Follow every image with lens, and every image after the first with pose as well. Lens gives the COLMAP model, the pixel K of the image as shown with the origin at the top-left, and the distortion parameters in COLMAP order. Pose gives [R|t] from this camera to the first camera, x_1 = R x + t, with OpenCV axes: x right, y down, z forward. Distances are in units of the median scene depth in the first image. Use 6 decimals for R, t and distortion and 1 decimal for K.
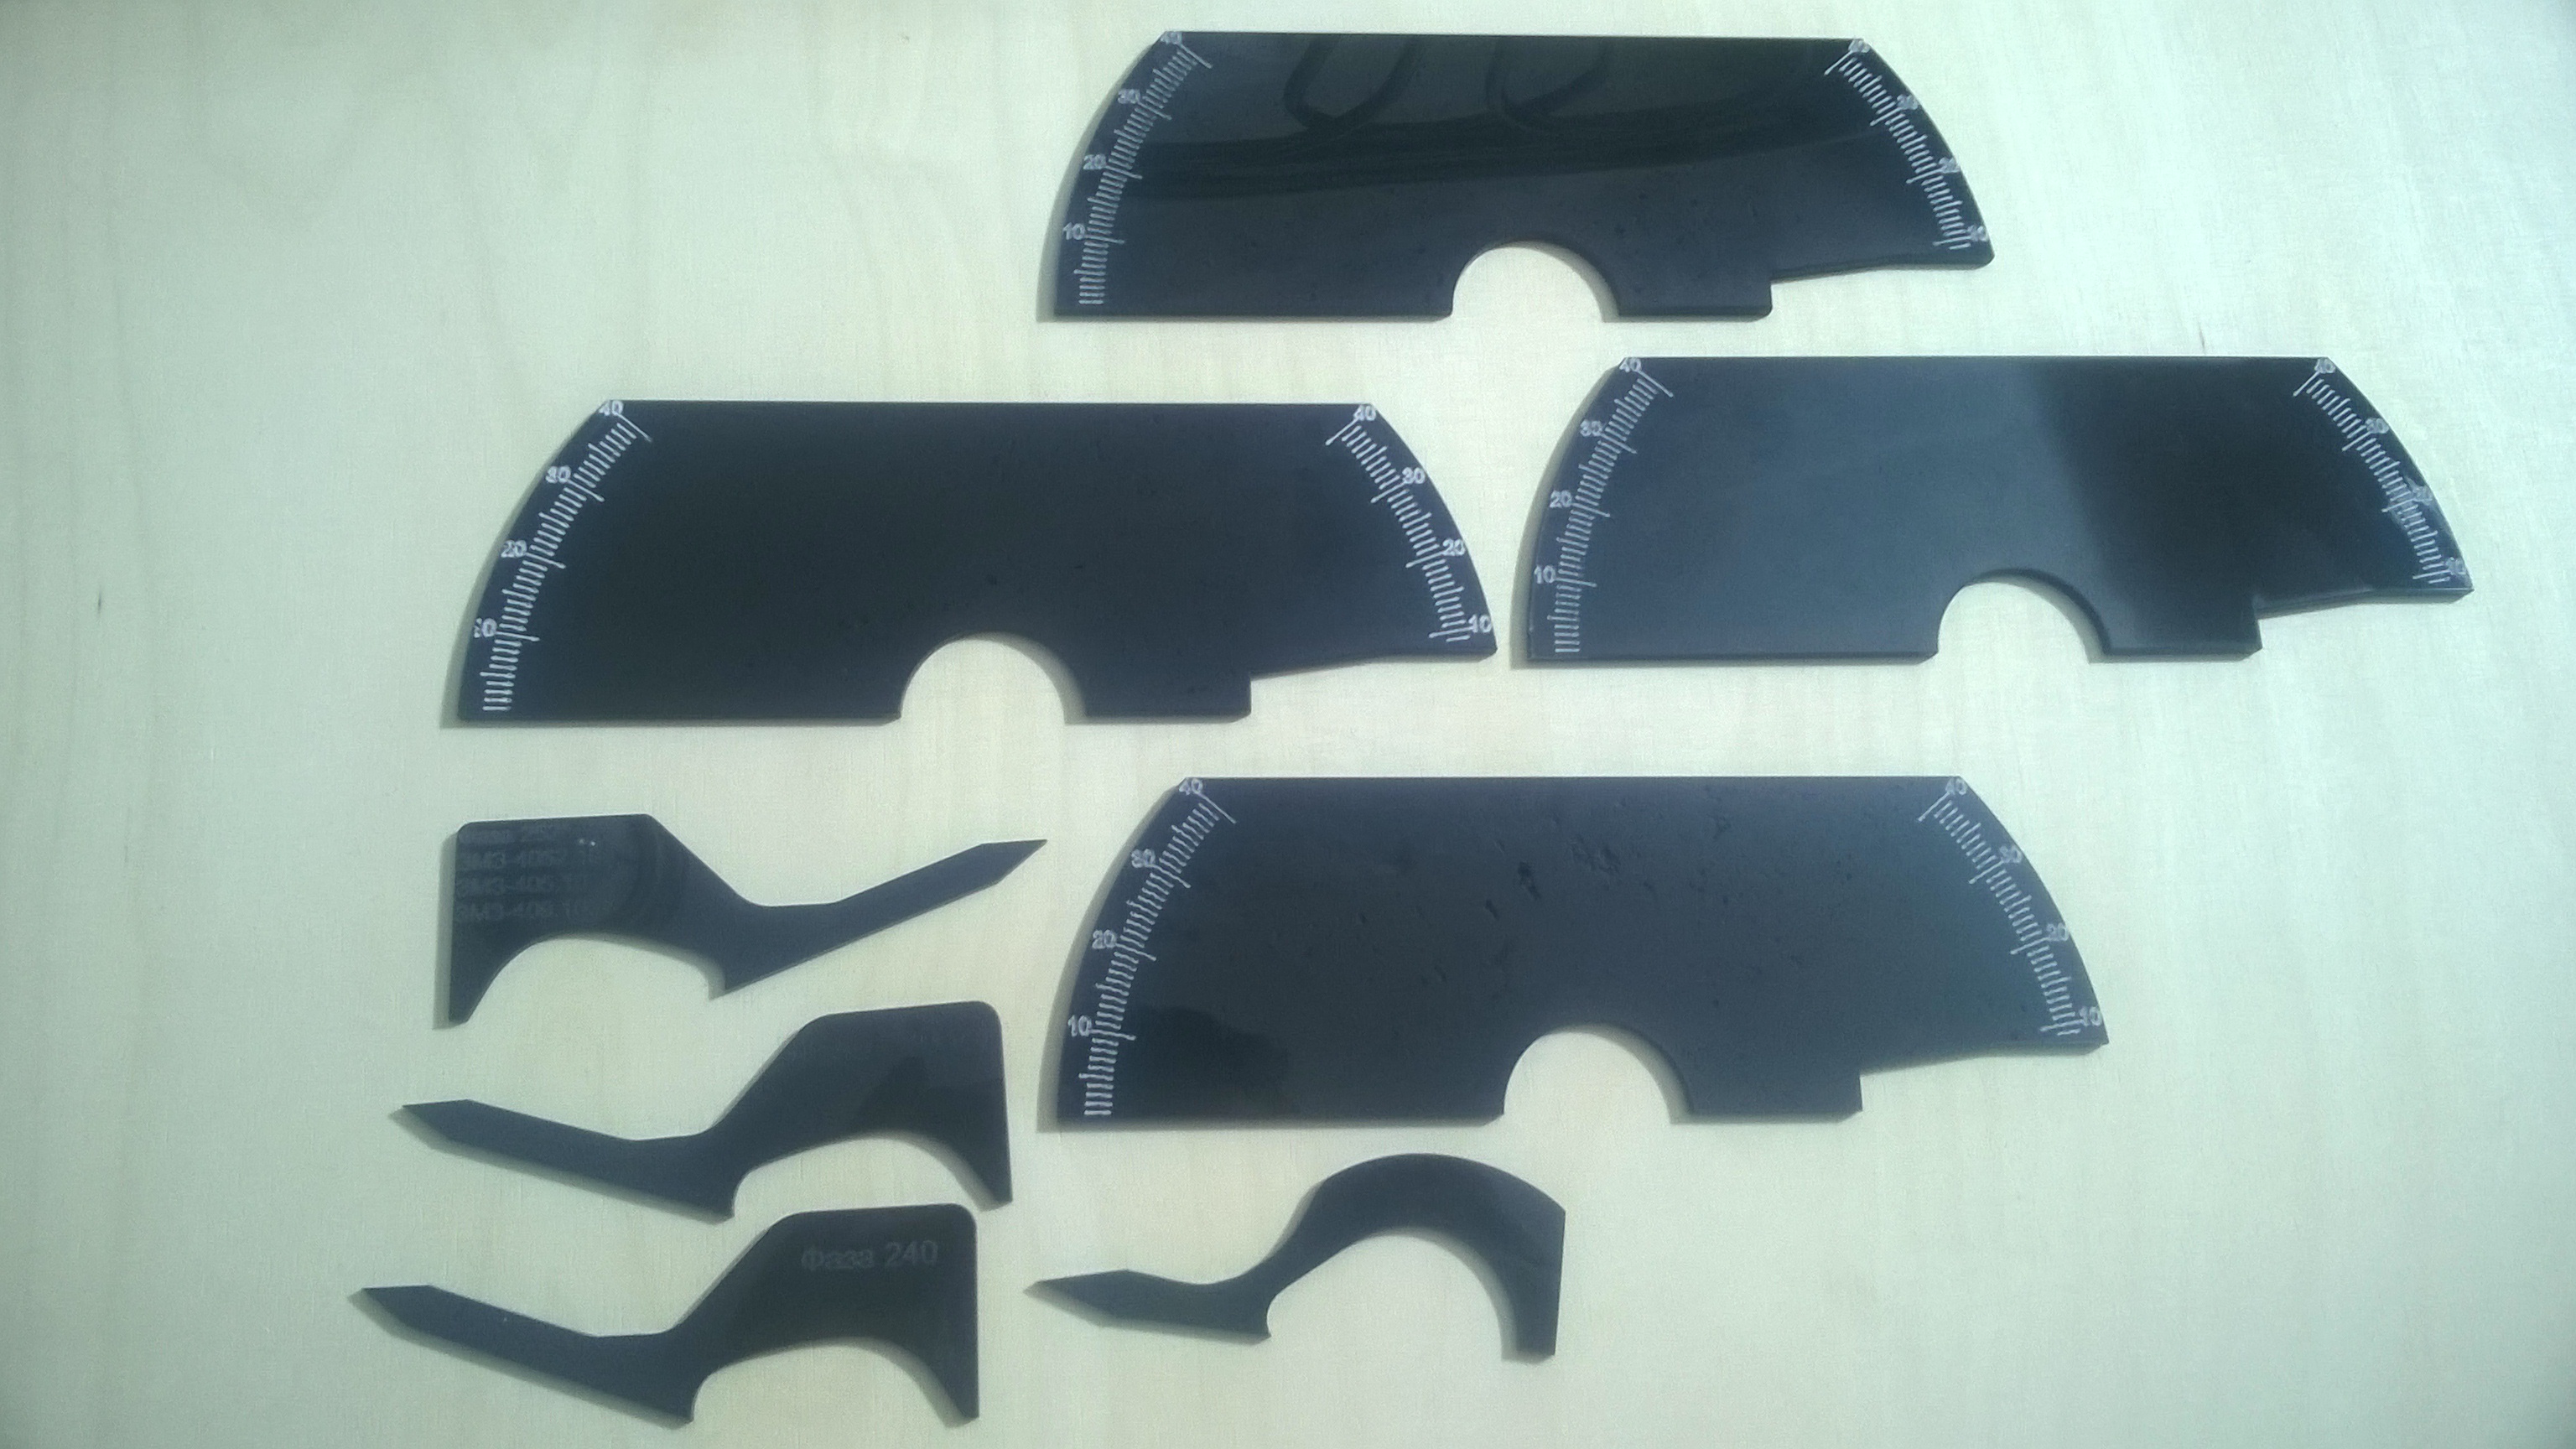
lens RADIAL K [[2037.3, 0, 1288.0], [0, 2037.3, 724.5], [0, 0, 1]] dist [0.079106, -0.241339]
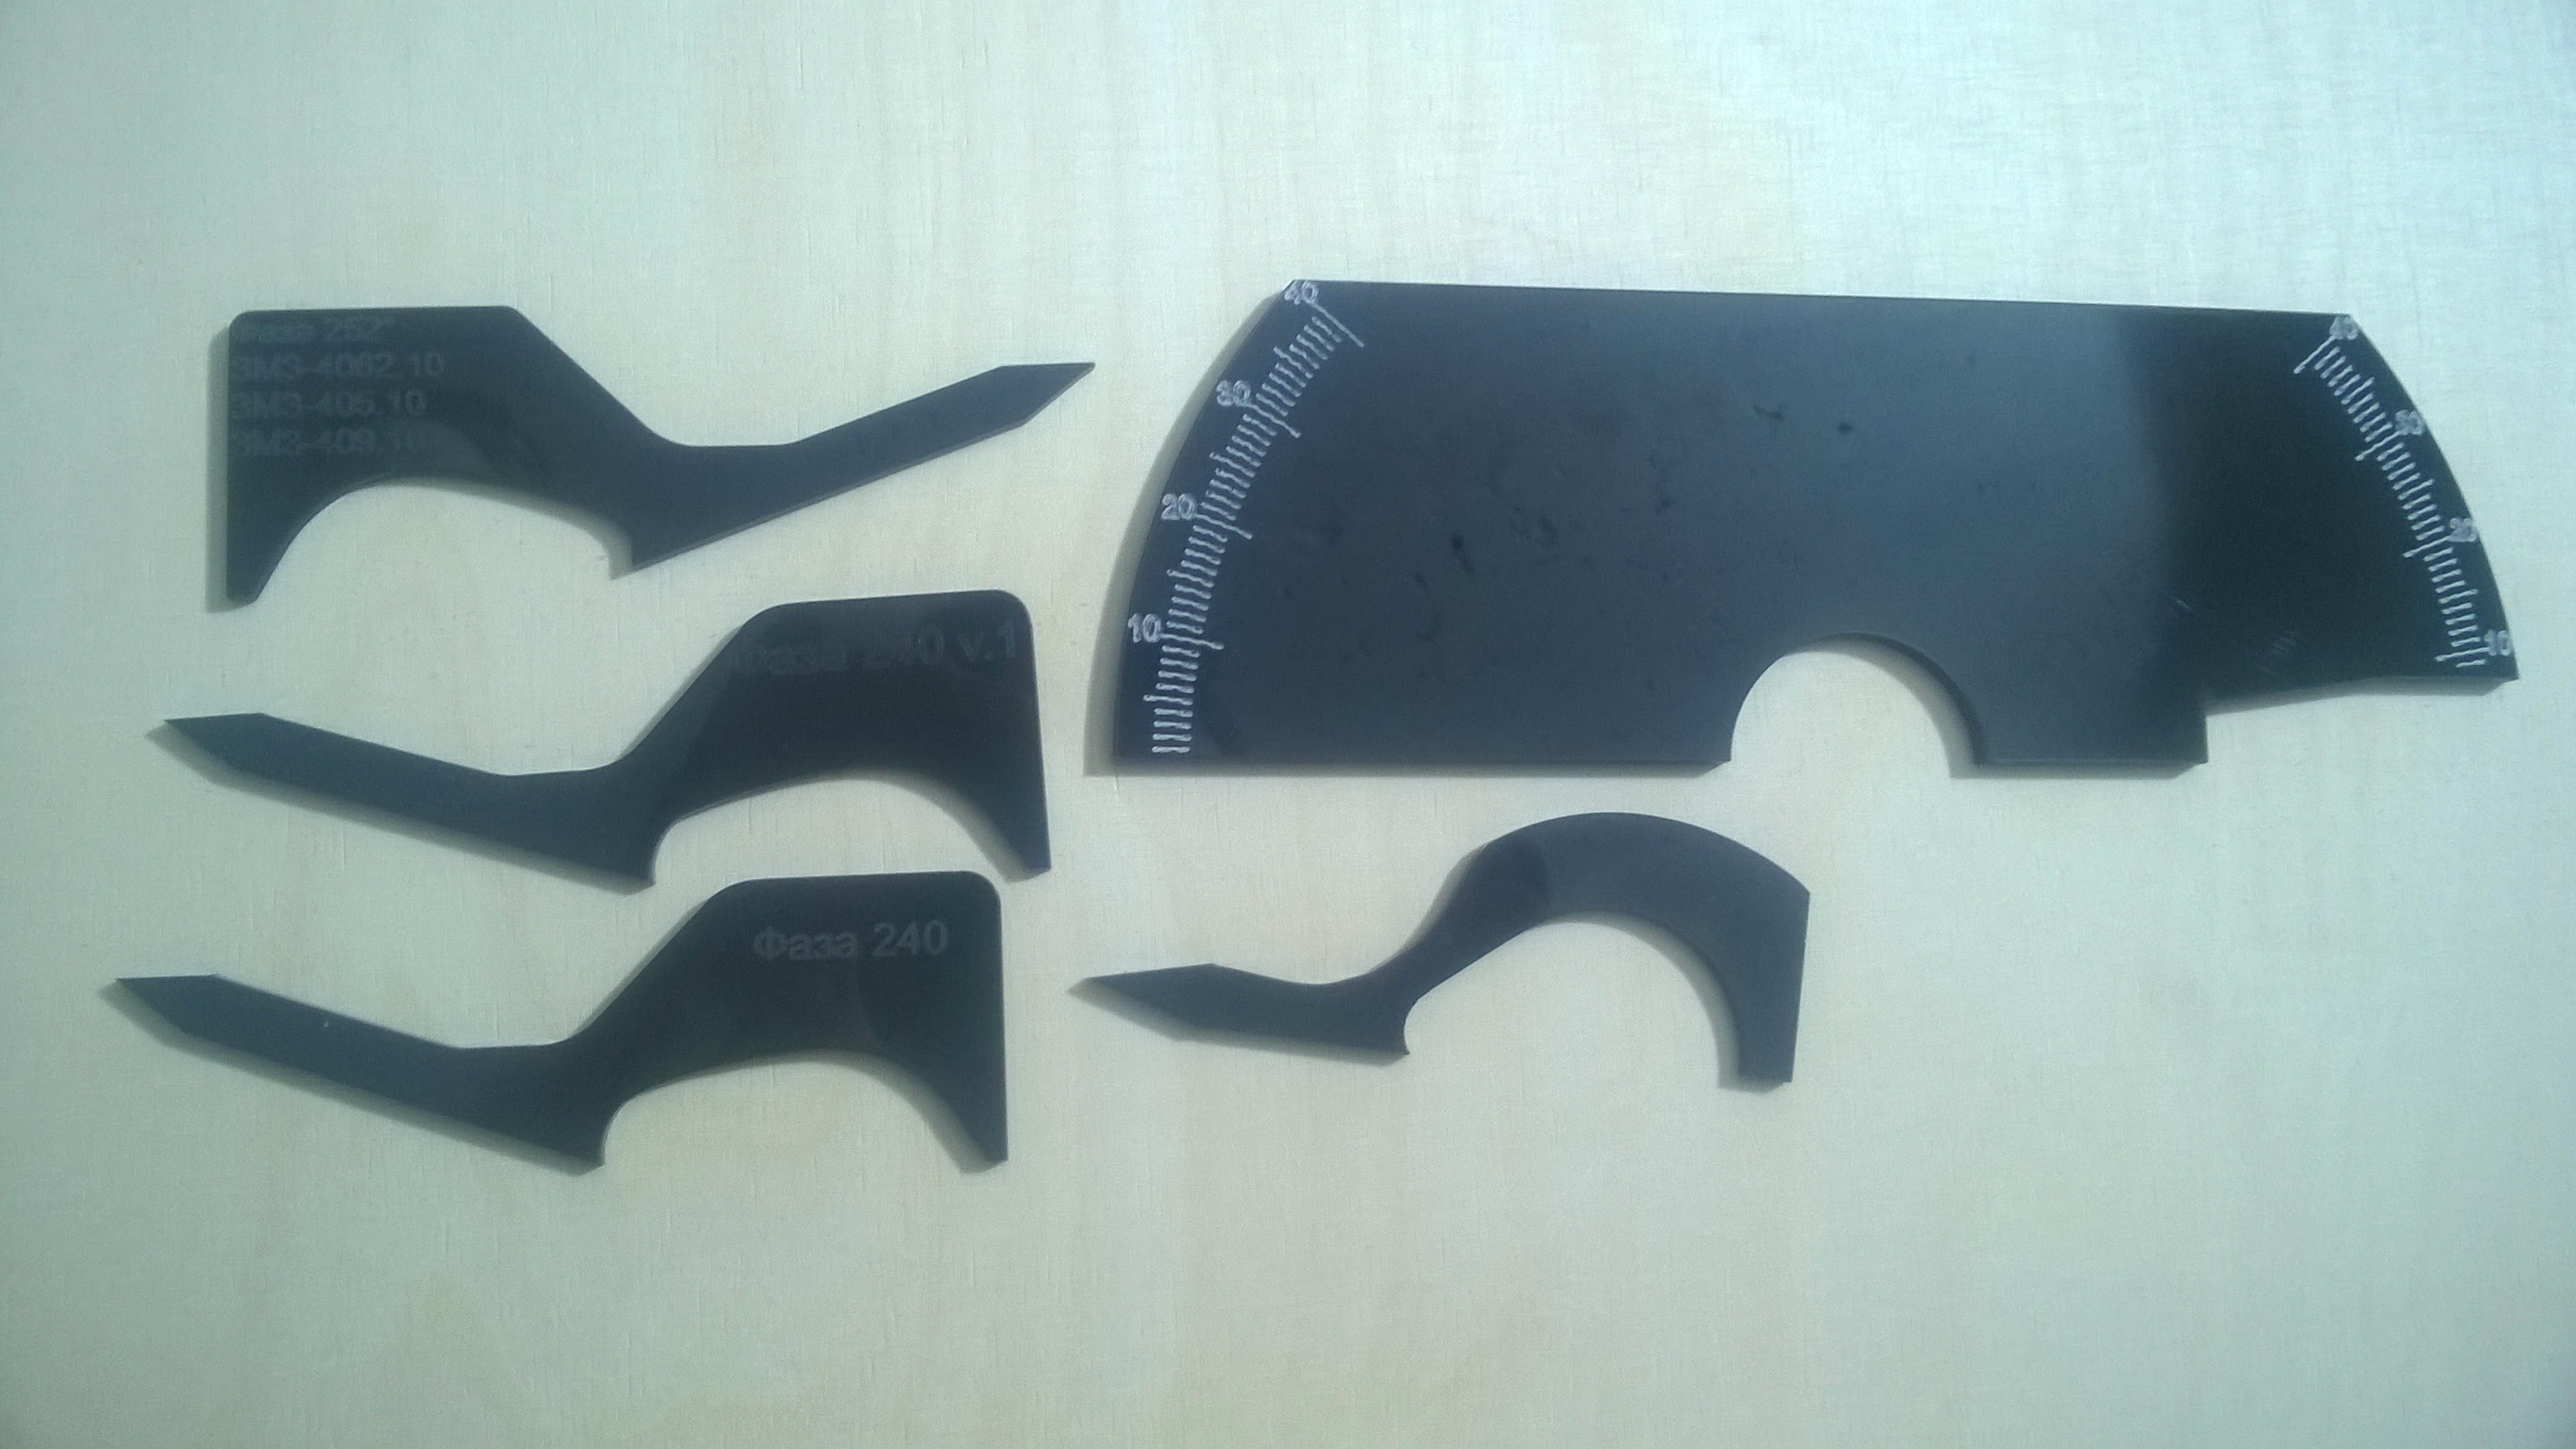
lens RADIAL K [[2018.7, 0, 1286.2], [0, 2018.7, 708.1], [0, 0, 1]] dist [0.053873, -0.179518]
pose [[0.998619, 0.017982, 0.049357, -0.086965], [-0.025787, 0.986393, 0.162370, 0.060396], [-0.045765, -0.163418, 0.985495, 0.306389]]
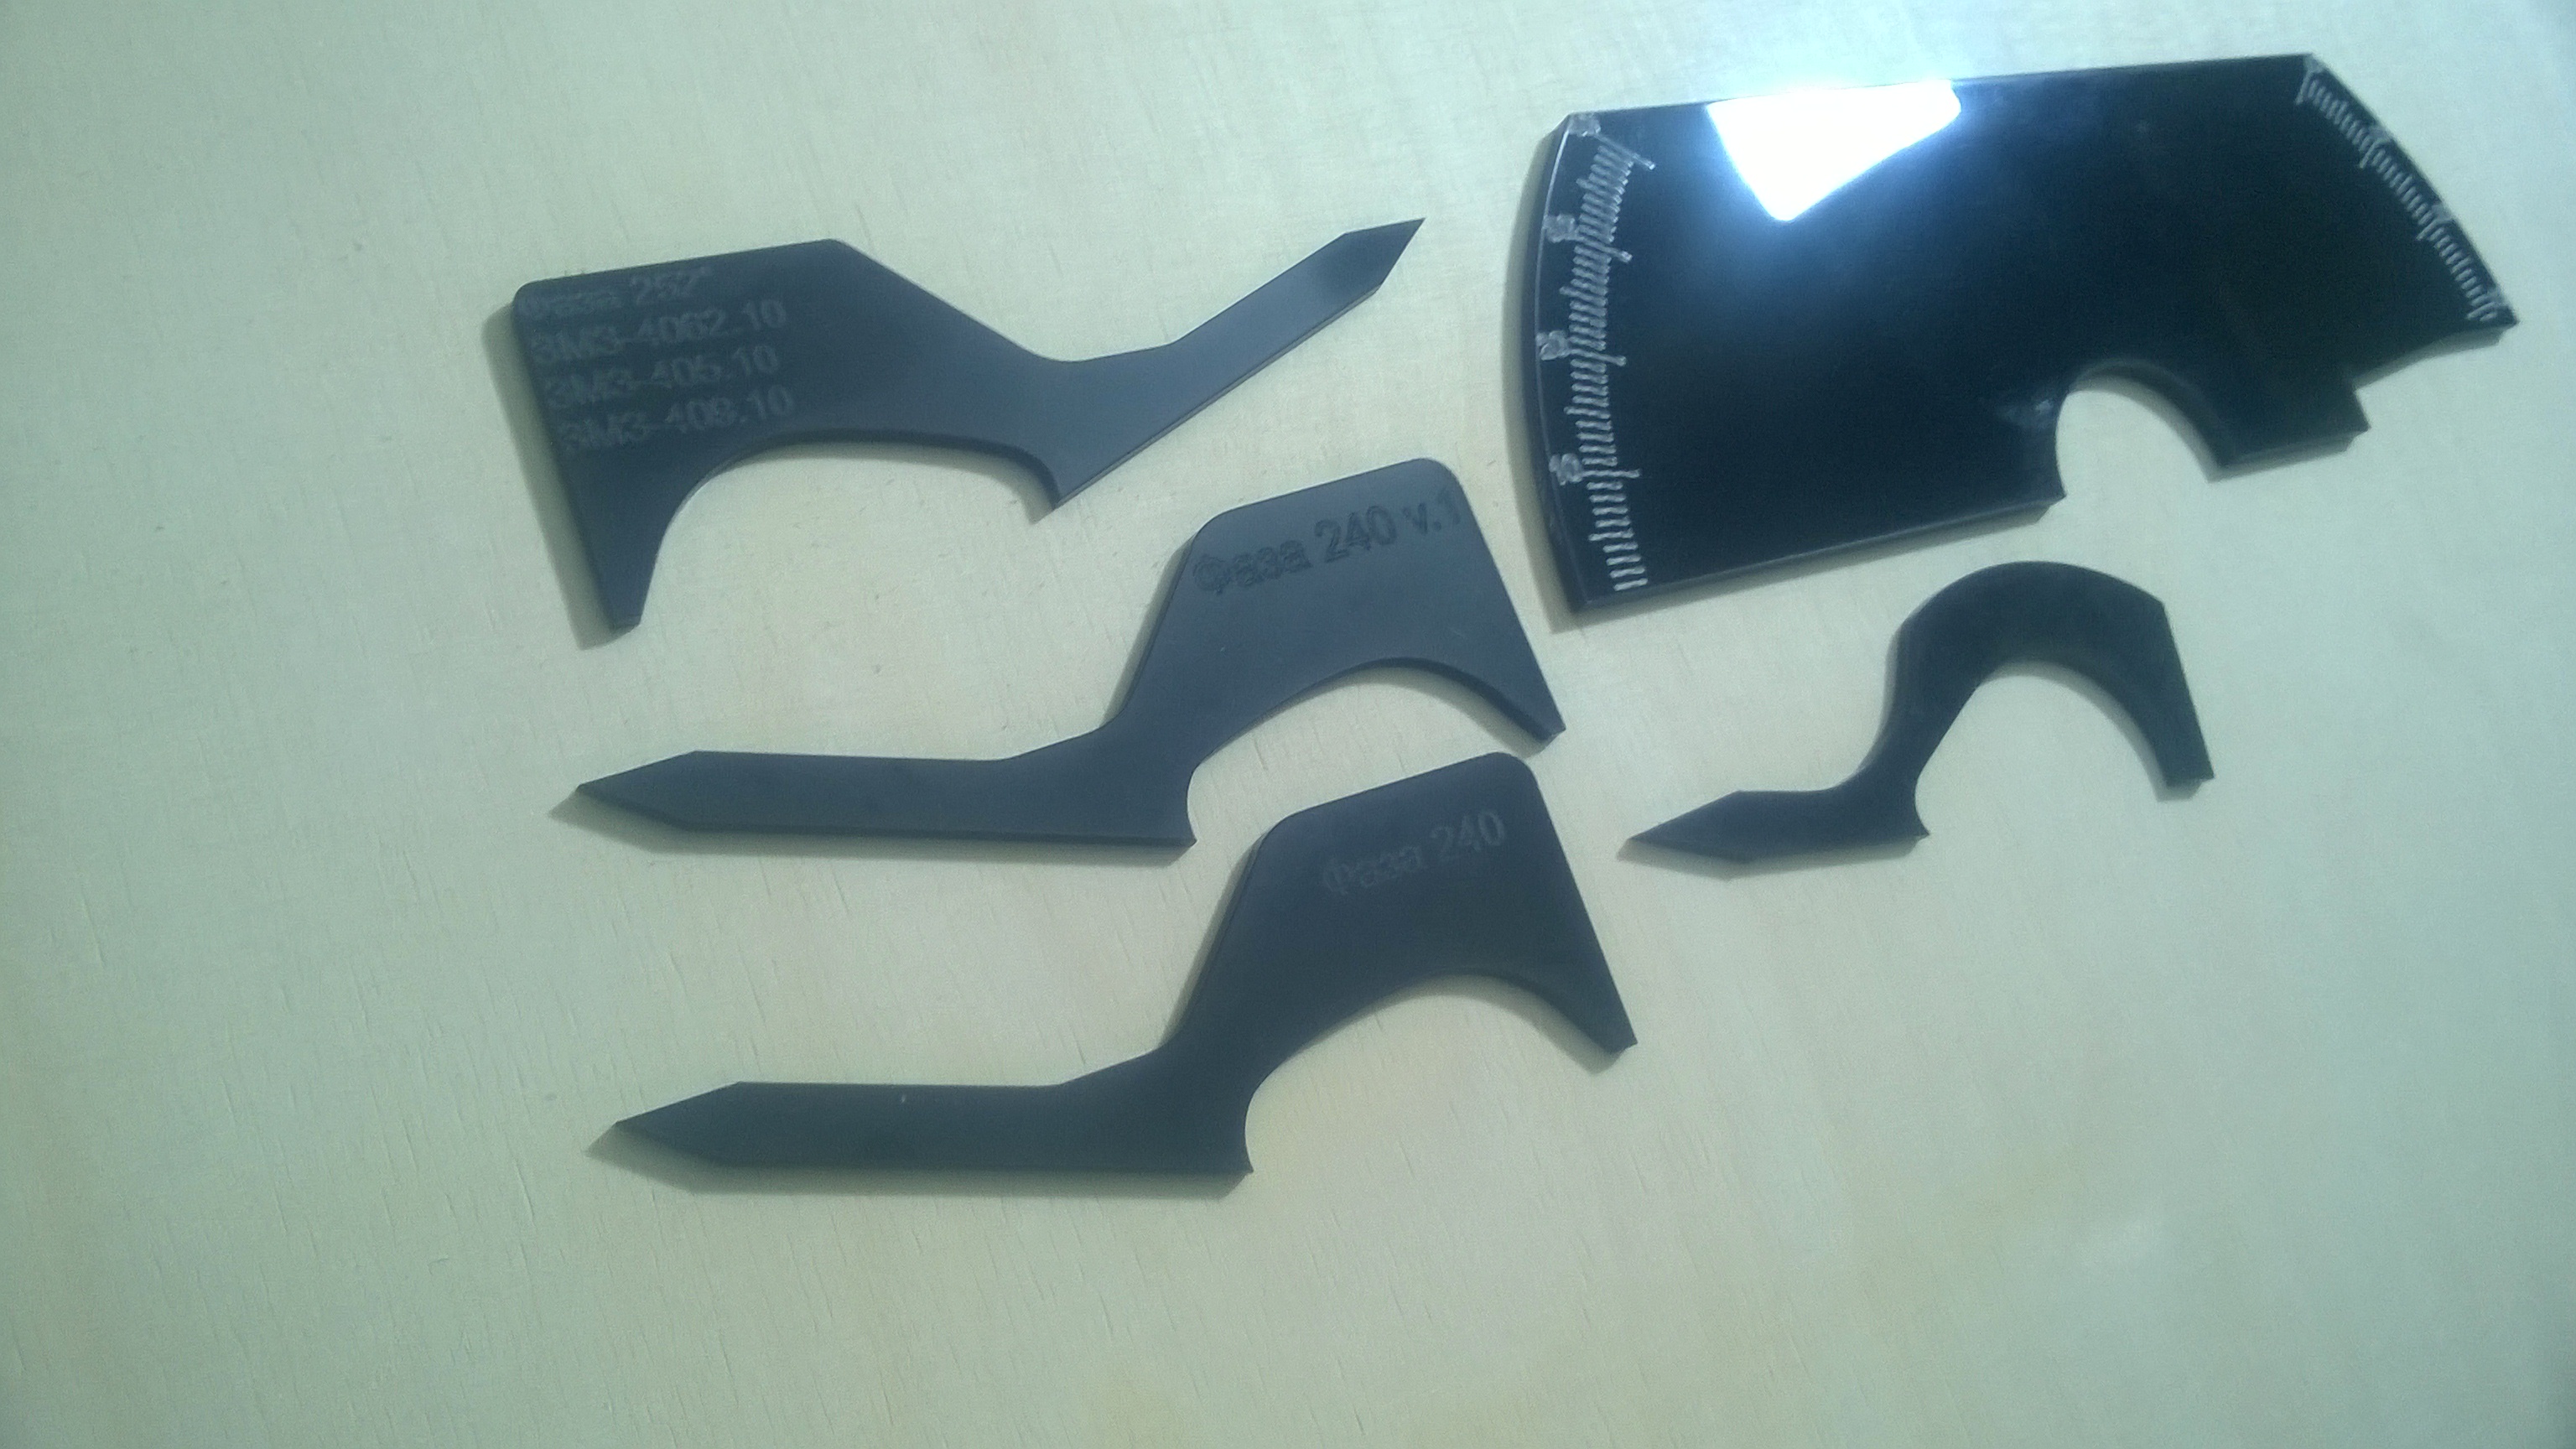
lens RADIAL K [[2018.7, 0, 1286.2], [0, 2018.7, 708.1], [0, 0, 1]] dist [0.053873, -0.179518]
pose [[0.900560, -0.203892, 0.383953, -0.449920], [0.190957, 0.978956, 0.071969, 0.158480], [-0.390547, 0.008506, 0.920544, 0.431654]]
